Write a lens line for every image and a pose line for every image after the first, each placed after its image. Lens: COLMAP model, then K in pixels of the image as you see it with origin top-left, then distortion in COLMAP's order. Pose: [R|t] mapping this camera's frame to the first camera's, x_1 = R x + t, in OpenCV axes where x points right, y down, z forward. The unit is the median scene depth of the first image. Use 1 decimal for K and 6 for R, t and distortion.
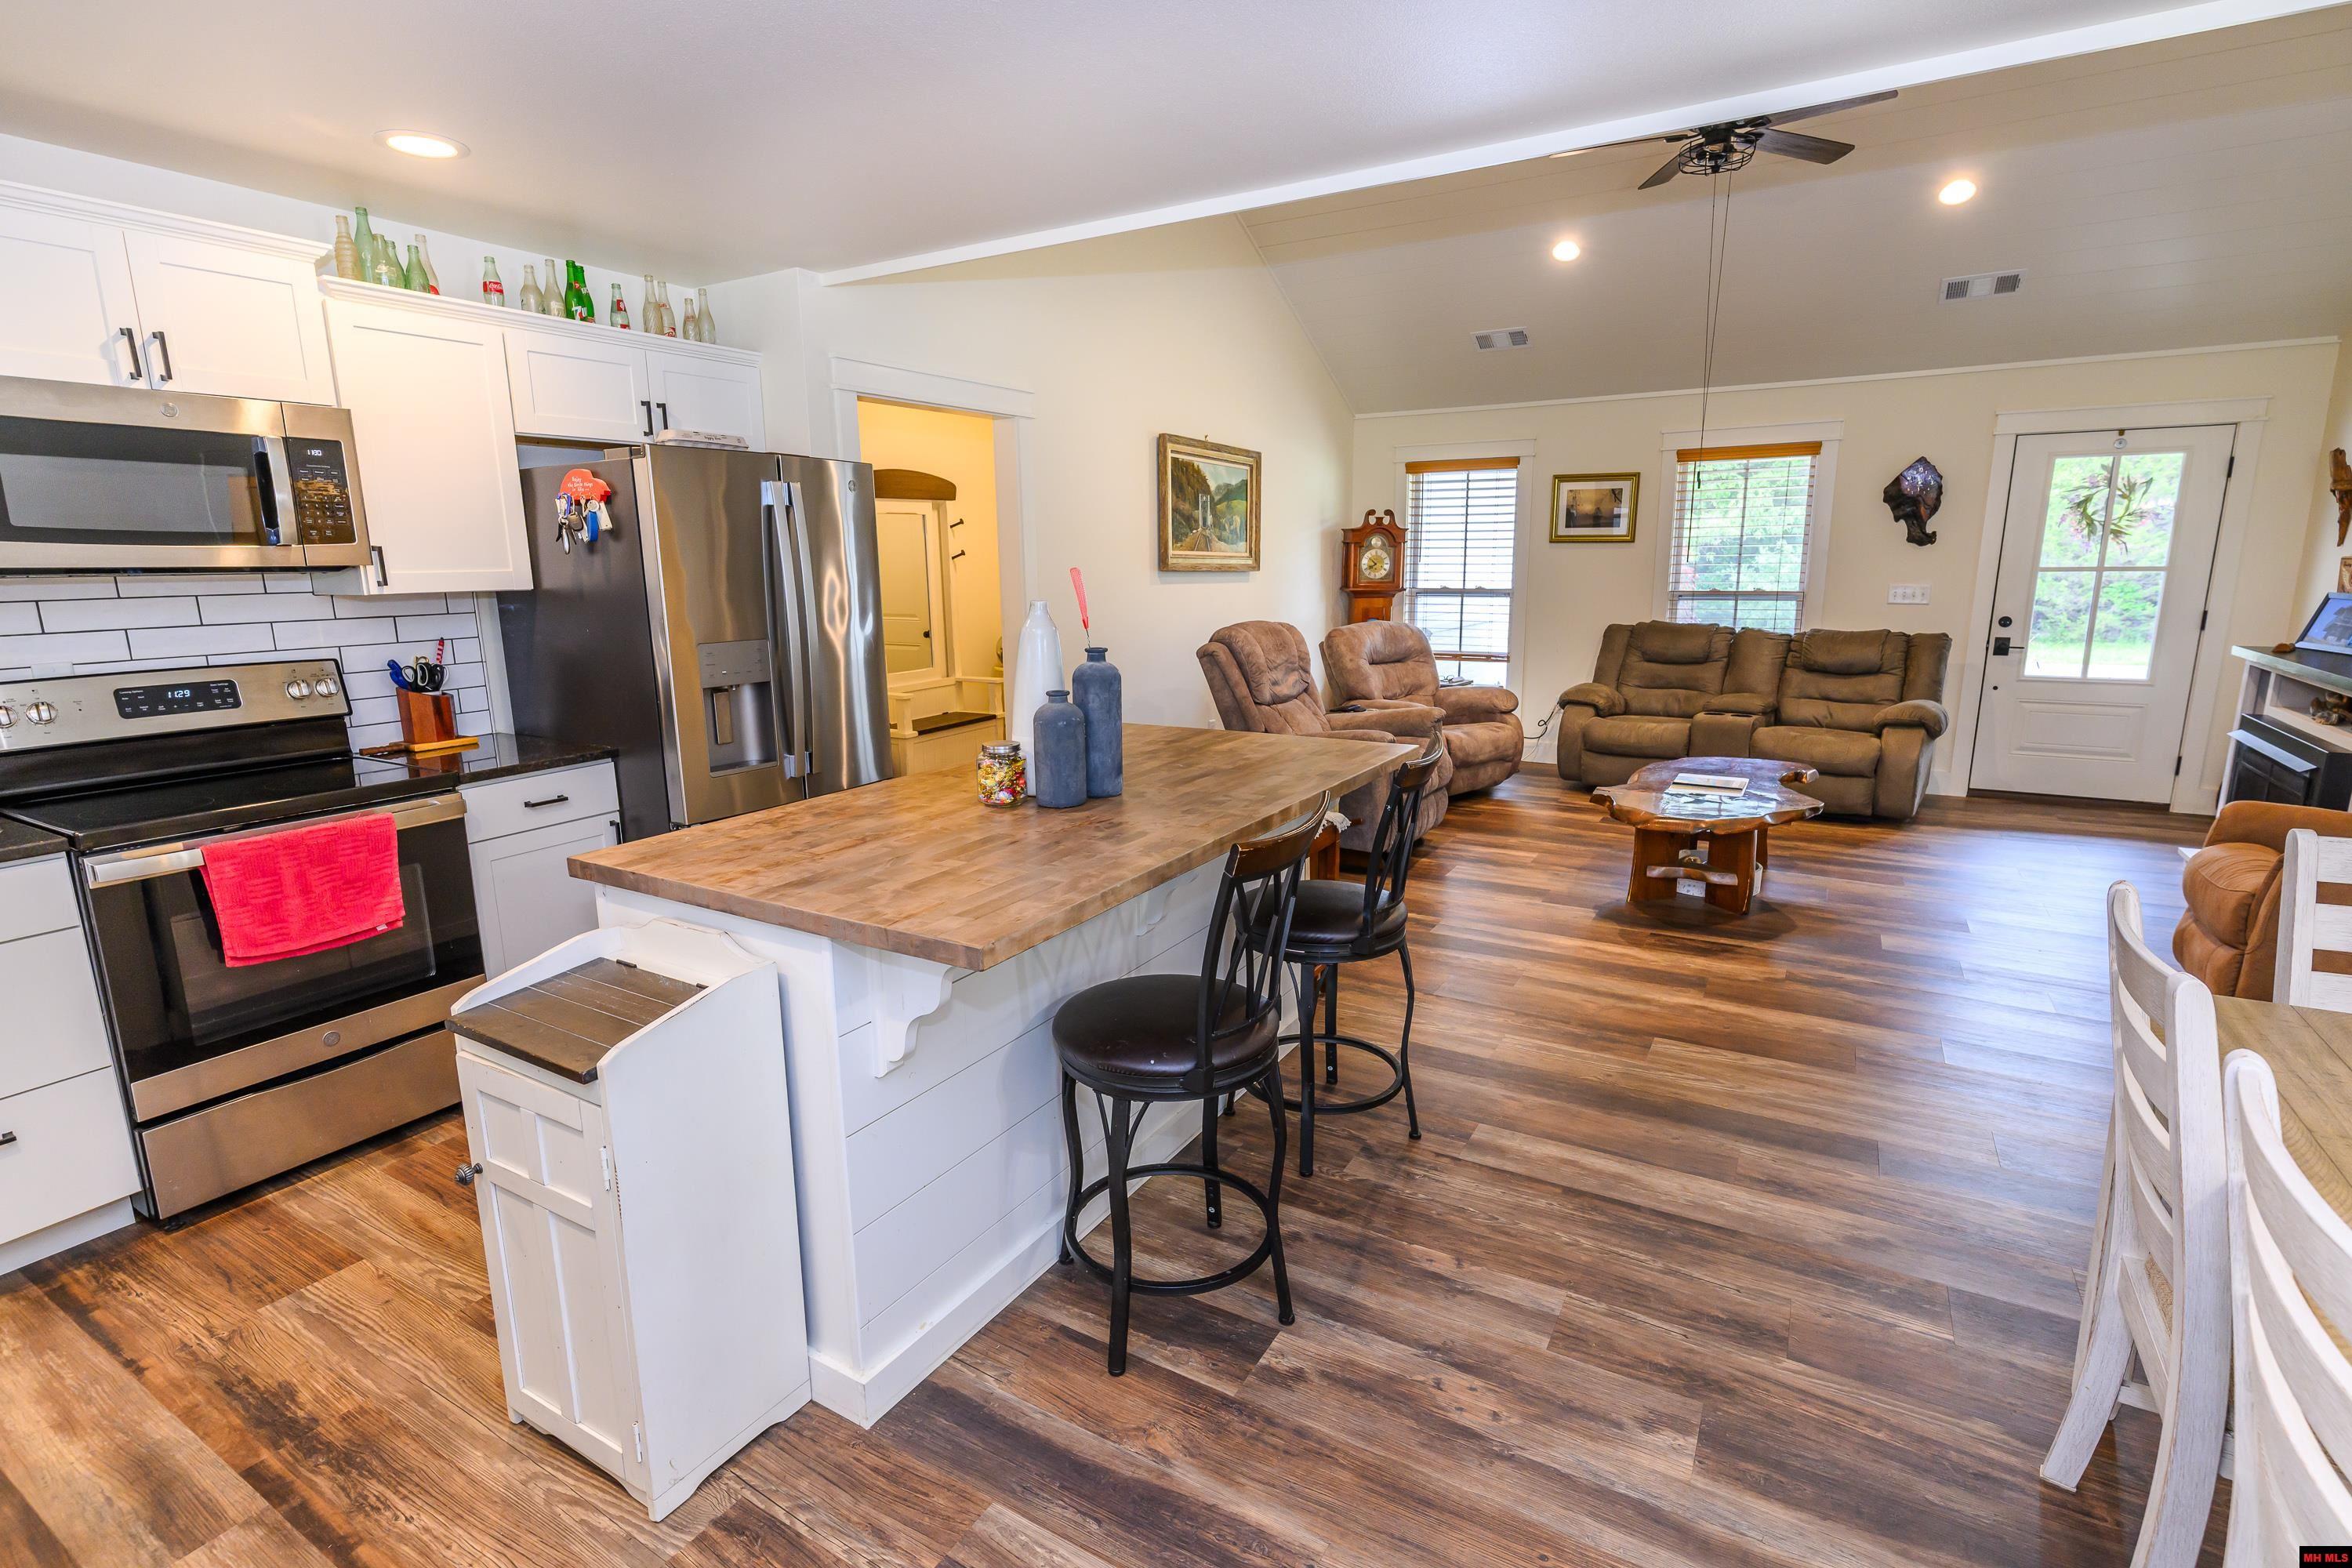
lens RADIAL K [[1116.2, 0, 1176.0], [0, 1116.2, 784.0], [0, 0, 1]] dist [0.003237, -0.000367]
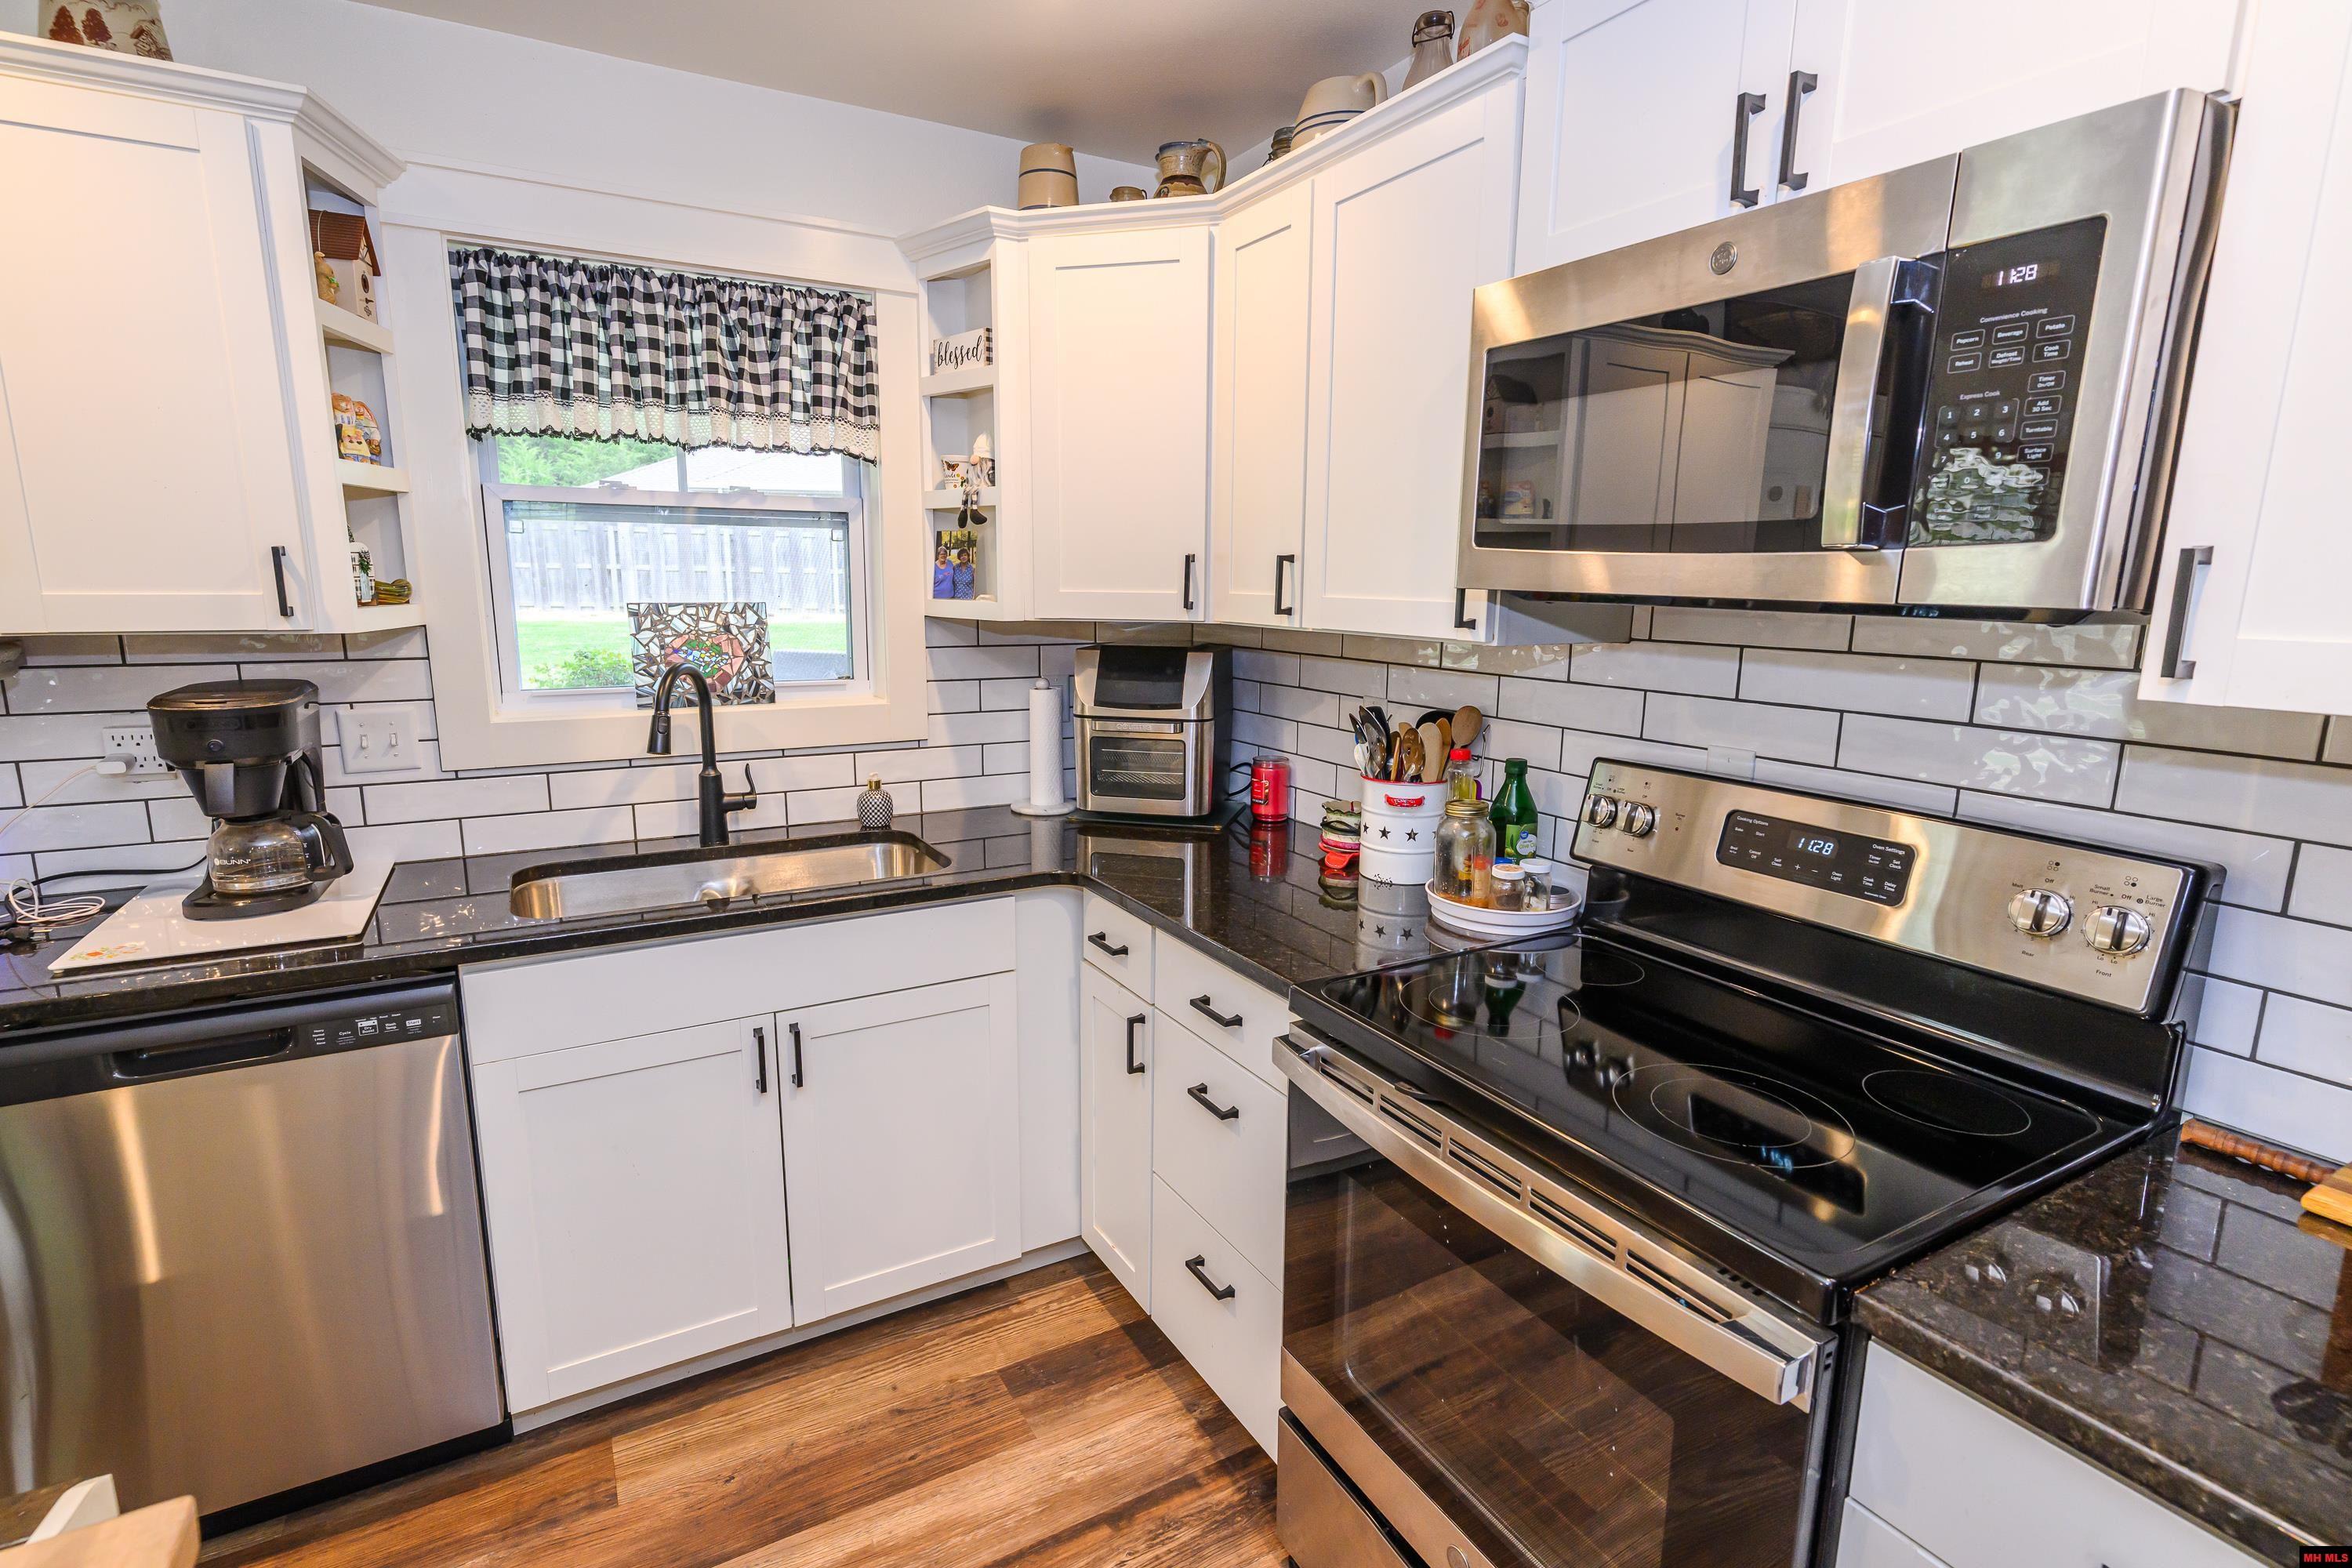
lens RADIAL K [[1116.2, 0, 1176.0], [0, 1116.2, 784.0], [0, 0, 1]] dist [0.003237, -0.000367]
pose [[-0.494105, 0.171558, -0.852308, -0.157456], [-0.177970, 0.939619, 0.292306, -0.098413], [0.850992, 0.296116, -0.433738, 0.468095]]
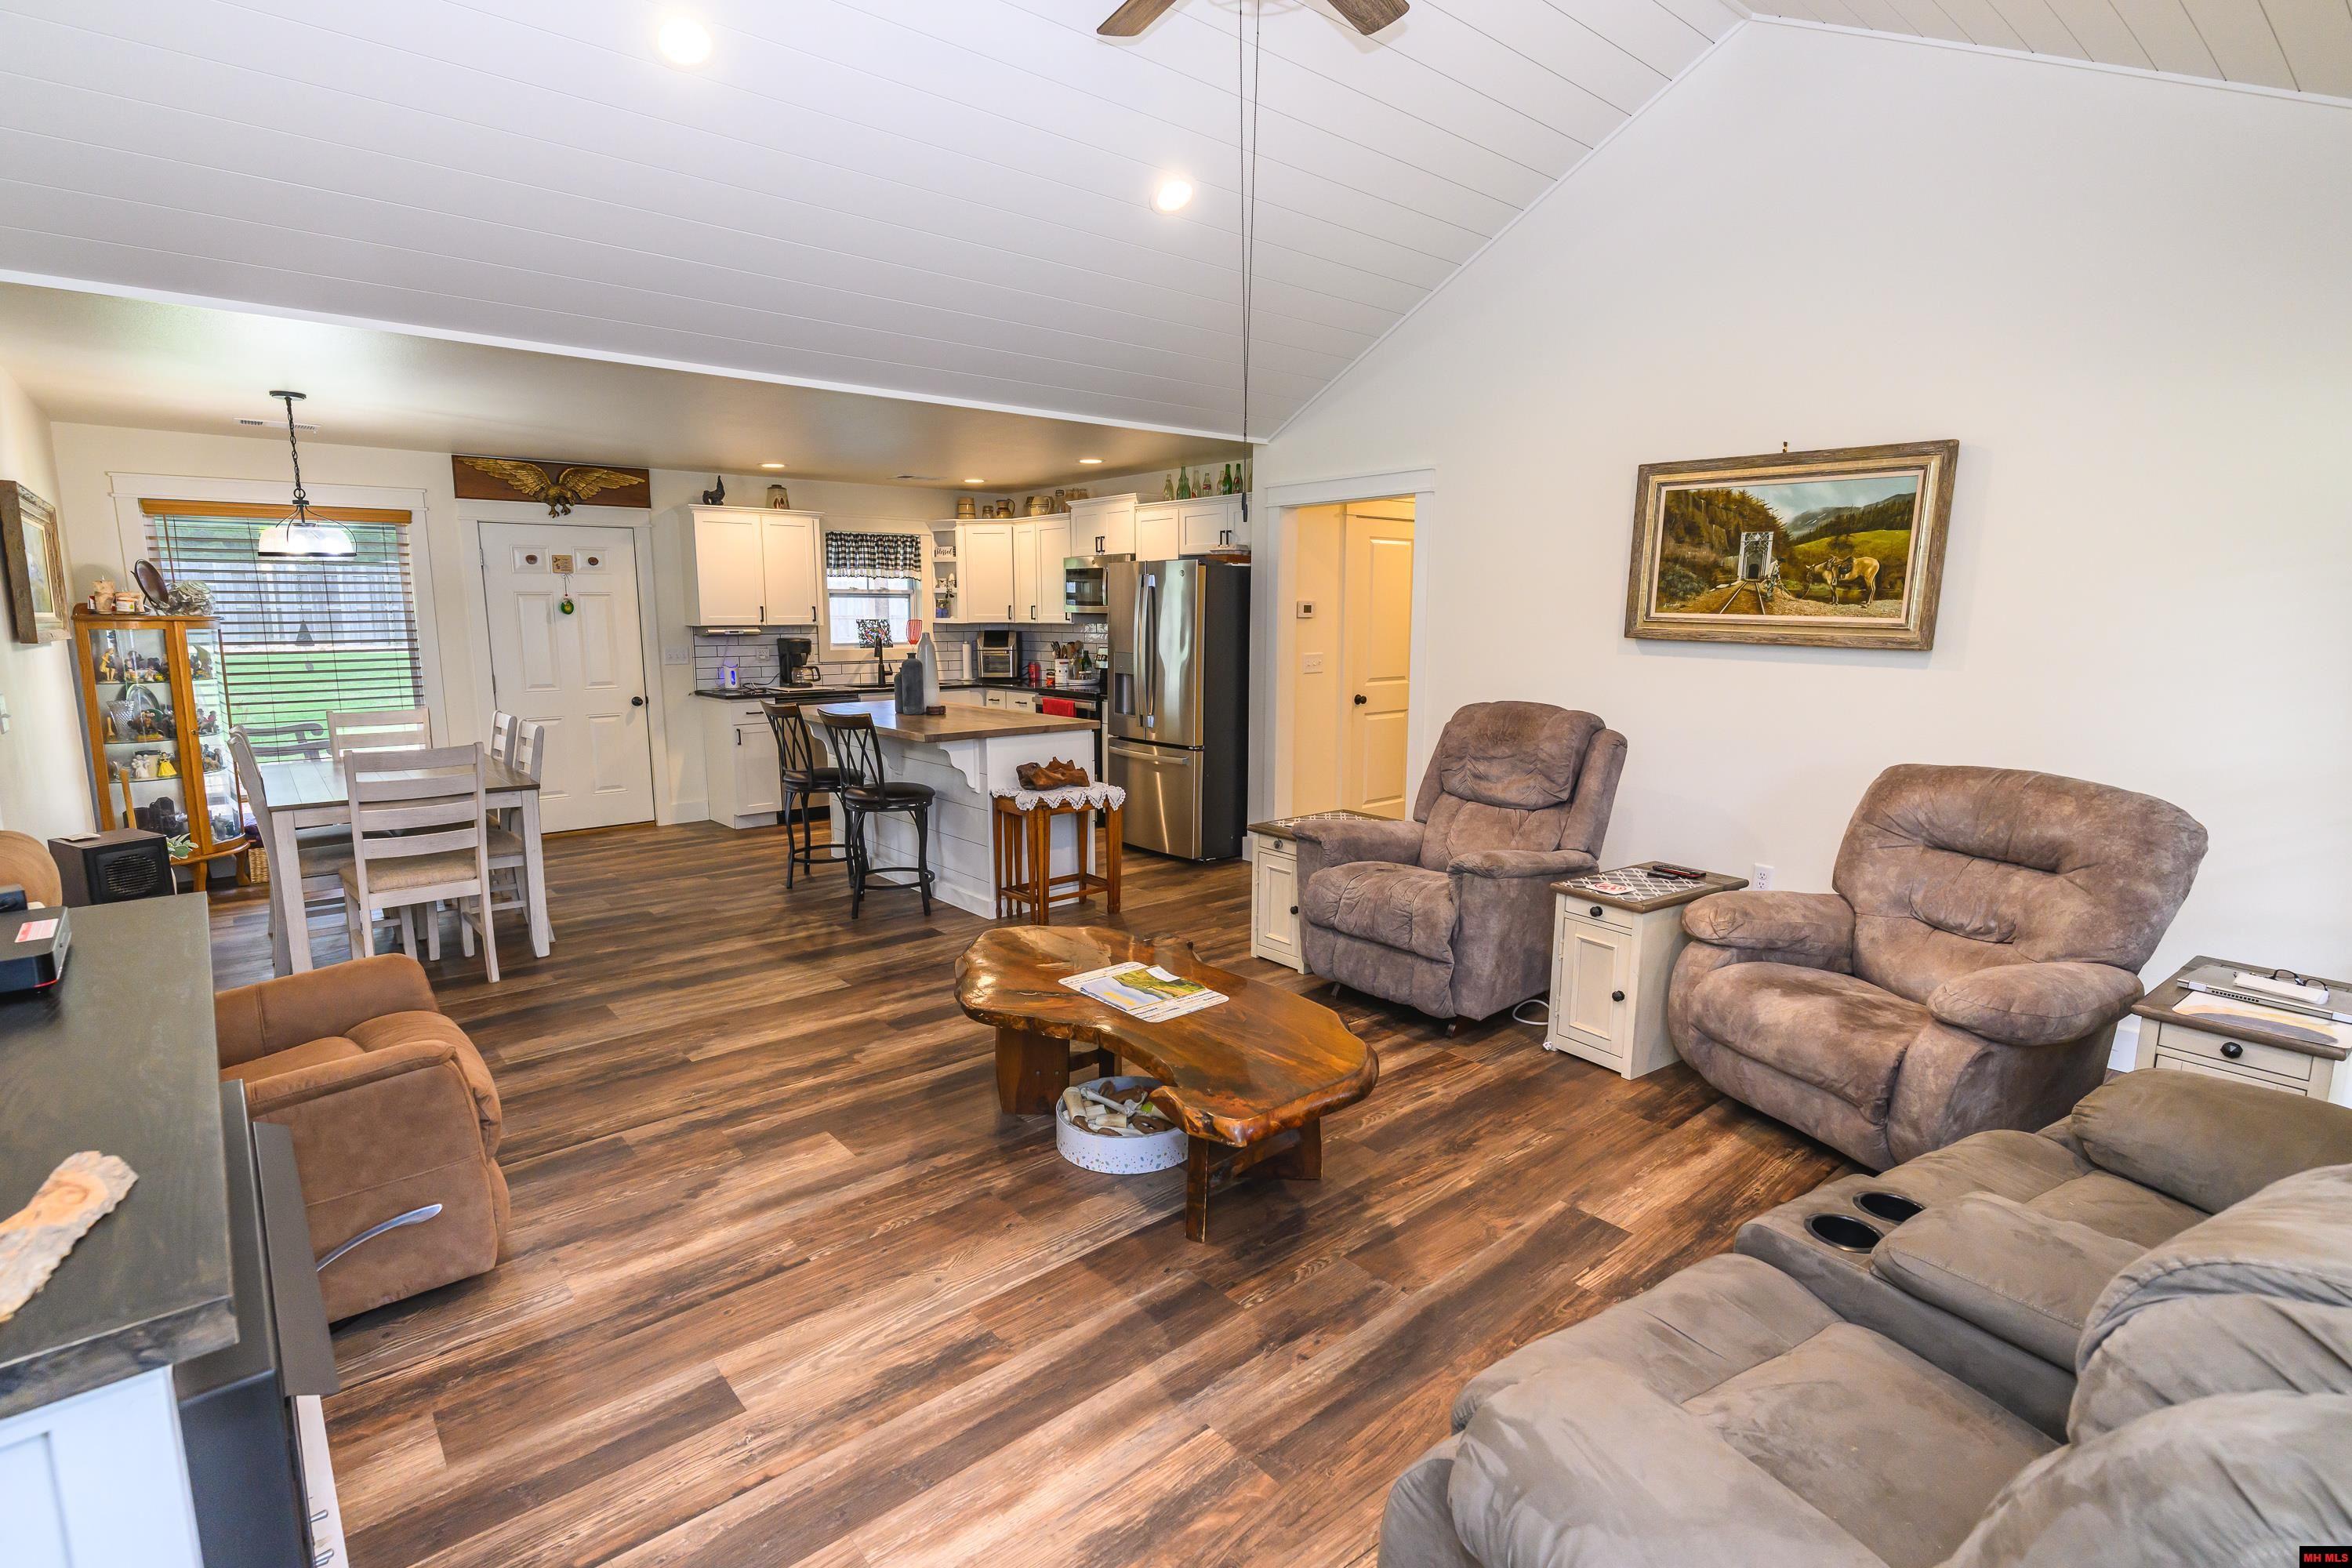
lens RADIAL K [[1117.7, 0, 1175.9], [0, 1117.7, 793.5], [0, 0, 1]] dist [-0.000259, 0.000256]
pose [[-0.324989, 0.168454, -0.930594, 0.874276], [-0.186211, 0.953347, 0.237602, -0.219488], [0.927204, 0.250505, -0.278459, 0.974597]]
